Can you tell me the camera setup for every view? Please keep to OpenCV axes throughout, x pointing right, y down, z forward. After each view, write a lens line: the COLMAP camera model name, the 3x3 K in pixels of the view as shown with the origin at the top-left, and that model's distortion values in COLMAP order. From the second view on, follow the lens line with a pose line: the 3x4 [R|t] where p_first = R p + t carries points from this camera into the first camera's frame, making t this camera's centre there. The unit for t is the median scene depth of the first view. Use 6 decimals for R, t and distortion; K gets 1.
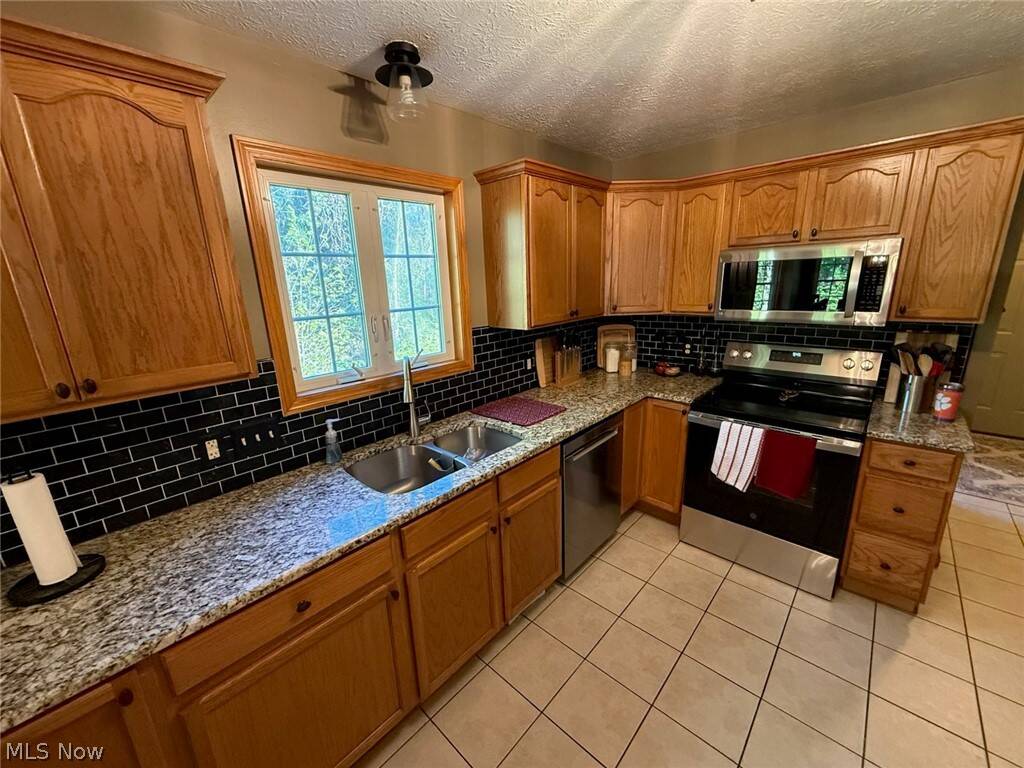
lens RADIAL K [[407.0, 0, 507.8], [0, 407.0, 383.3], [0, 0, 1]] dist [-0.001393, -0.000010]
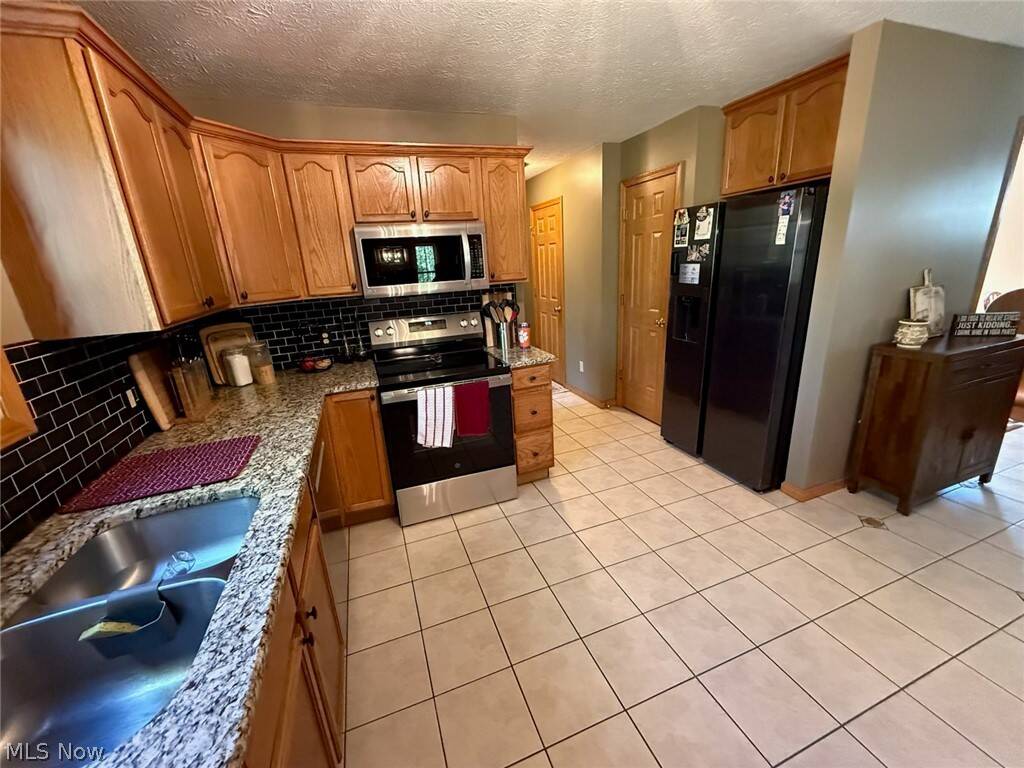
lens RADIAL K [[407.0, 0, 508.4], [0, 407.0, 383.5], [0, 0, 1]] dist [-0.001393, -0.000010]
pose [[0.452064, -0.246534, 0.857239, -0.245687], [0.264072, 0.954955, 0.135378, -0.004560], [-0.852000, 0.165173, 0.496803, 0.293658]]
